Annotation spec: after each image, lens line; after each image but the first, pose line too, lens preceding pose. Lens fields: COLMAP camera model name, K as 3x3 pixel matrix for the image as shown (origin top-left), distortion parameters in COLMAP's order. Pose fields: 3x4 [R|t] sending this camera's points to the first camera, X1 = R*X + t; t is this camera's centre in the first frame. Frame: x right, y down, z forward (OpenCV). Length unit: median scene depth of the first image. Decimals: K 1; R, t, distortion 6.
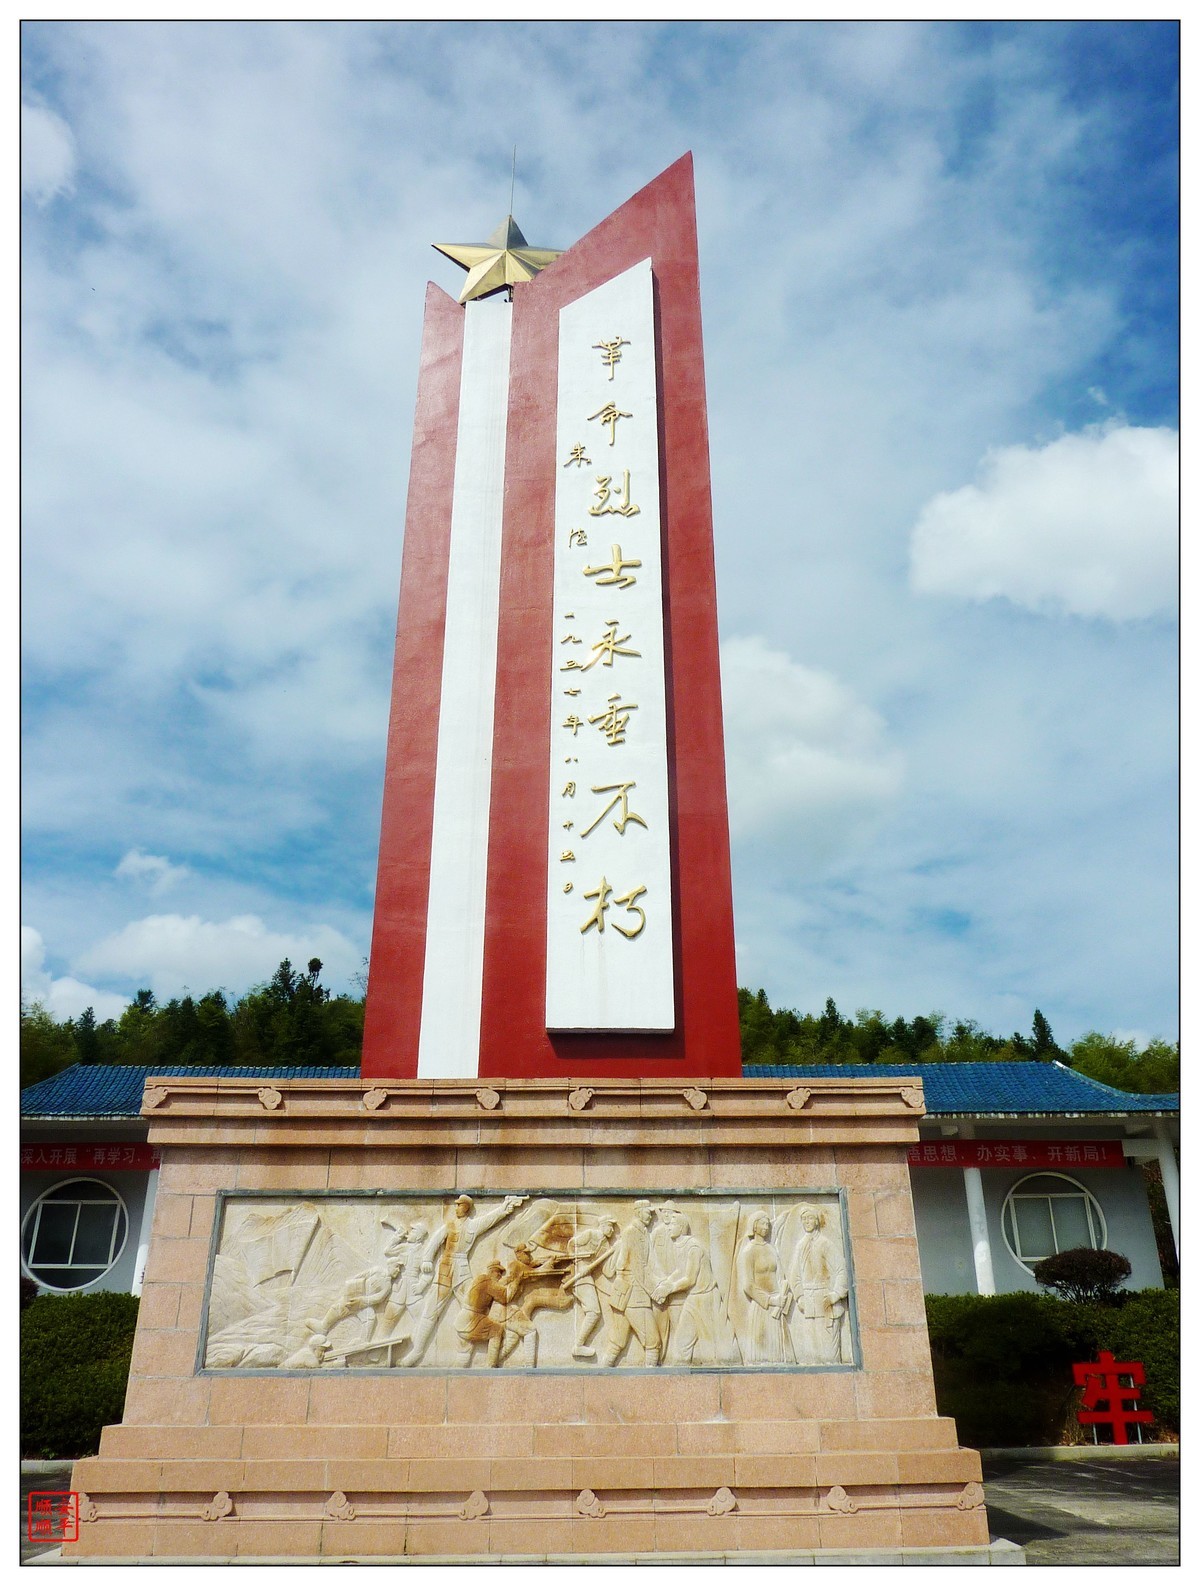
lens RADIAL K [[1179.9, 0, 610.3], [0, 1179.9, 800.7], [0, 0, 1]] dist [-0.033327, 0.003028]
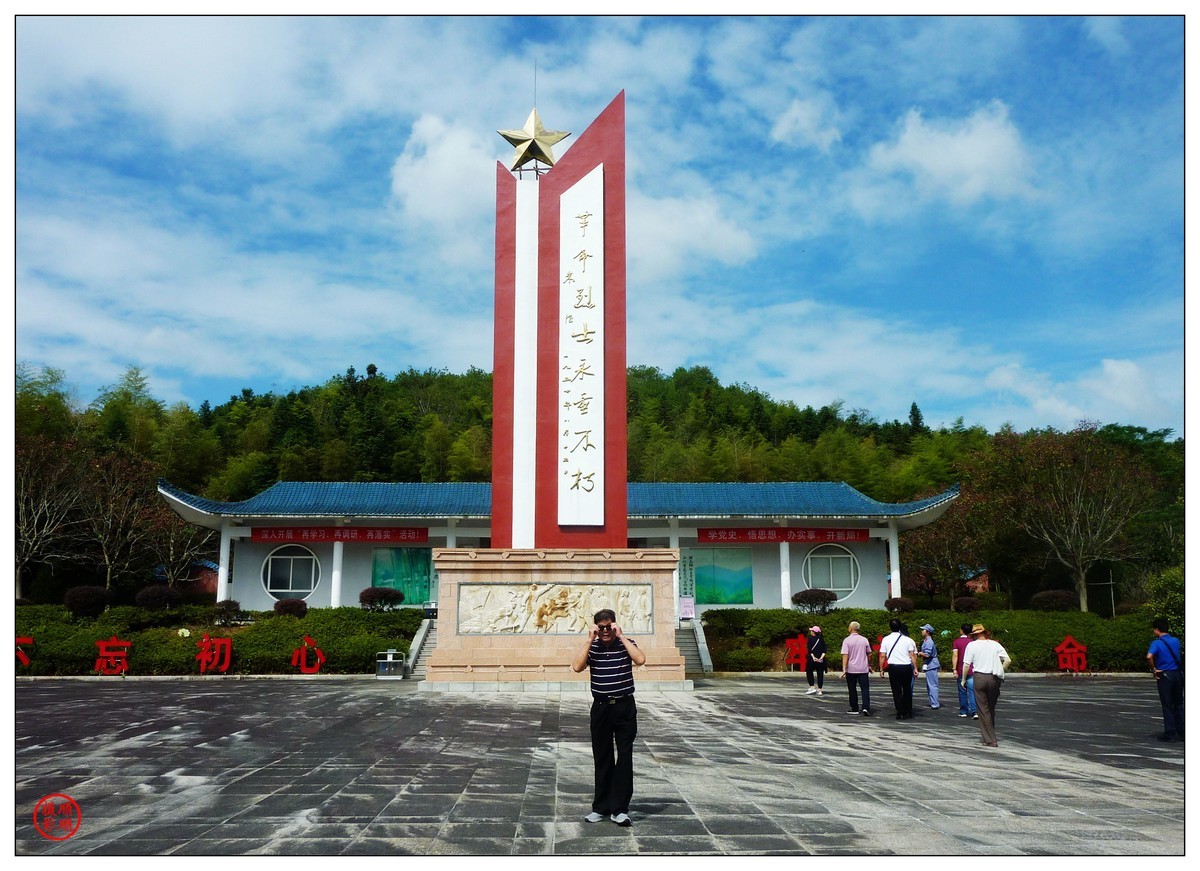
lens RADIAL K [[1161.0, 0, 603.3], [0, 1161.0, 437.3], [0, 0, 1]] dist [0.003698, 0.000000]
pose [[0.999968, 0.006283, 0.004885, 0.026913], [-0.007343, 0.965094, 0.261800, -0.504265], [-0.003070, -0.261828, 0.965110, -1.120225]]
